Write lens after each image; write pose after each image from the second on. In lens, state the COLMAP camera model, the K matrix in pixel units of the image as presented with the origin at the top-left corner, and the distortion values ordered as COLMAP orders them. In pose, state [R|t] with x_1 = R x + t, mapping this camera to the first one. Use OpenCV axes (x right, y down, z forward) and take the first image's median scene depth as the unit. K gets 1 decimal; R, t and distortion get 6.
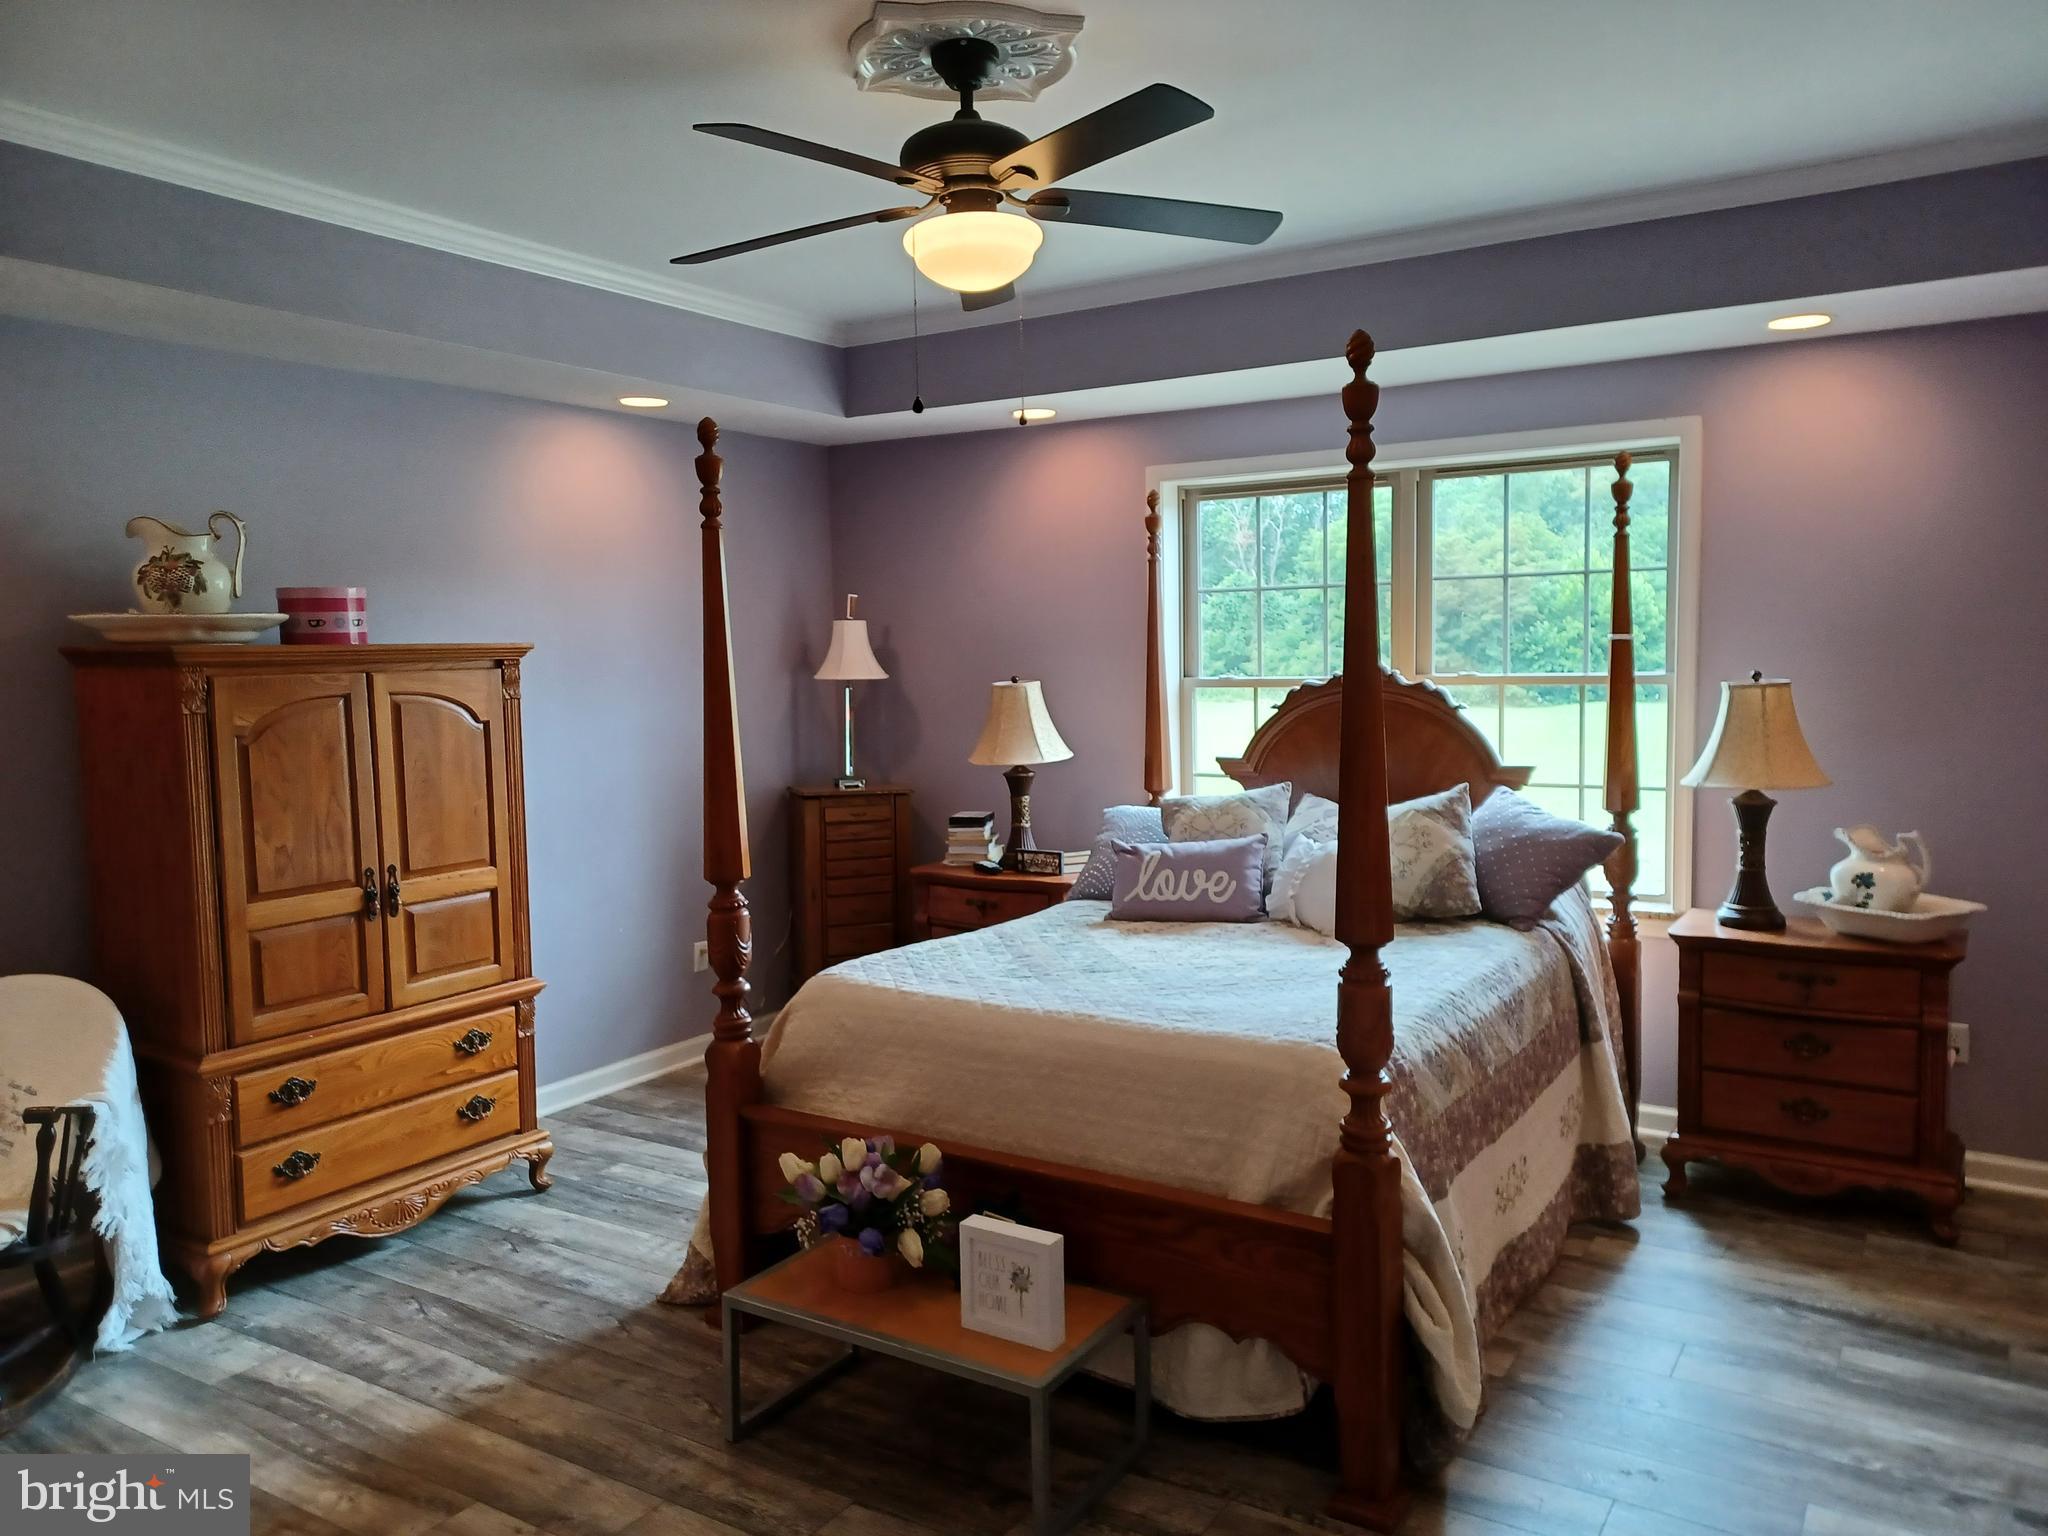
lens RADIAL K [[1492.7, 0, 1024.0], [0, 1492.7, 762.2], [0, 0, 1]] dist [0.187130, -0.176613]
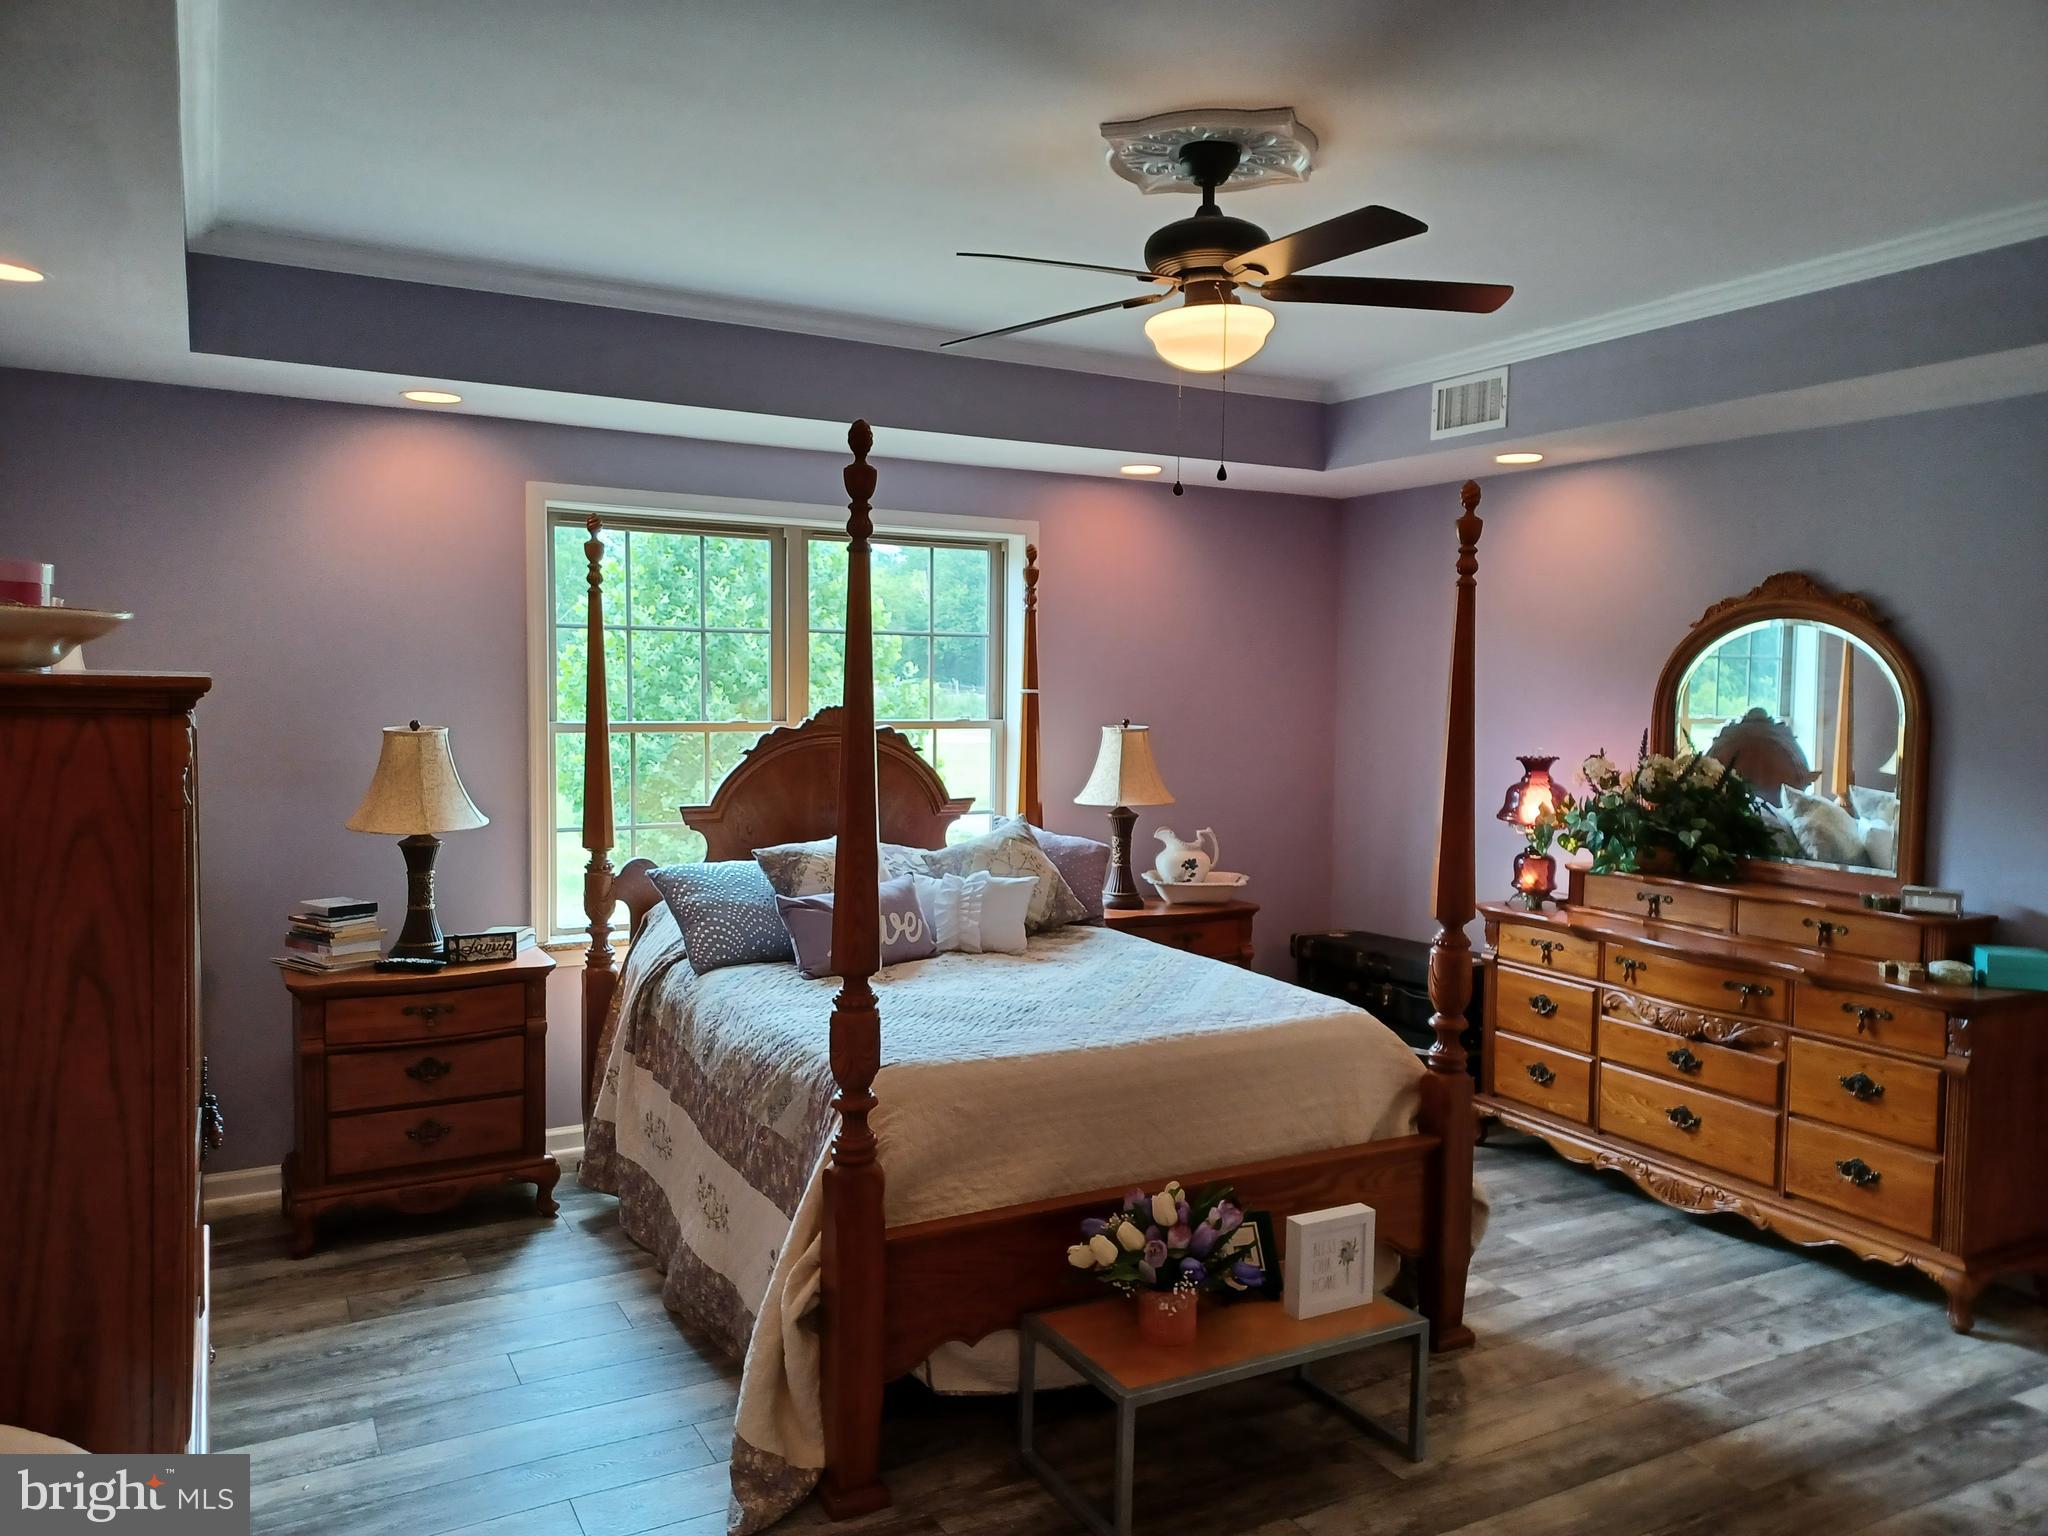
lens RADIAL K [[1509.5, 0, 1023.0], [0, 1509.5, 774.5], [0, 0, 1]] dist [0.036300, -0.003146]
pose [[0.491233, -0.030984, 0.870477, -0.647487], [0.051278, 0.998663, 0.006610, -0.020786], [-0.869517, 0.041389, 0.492165, 0.378856]]
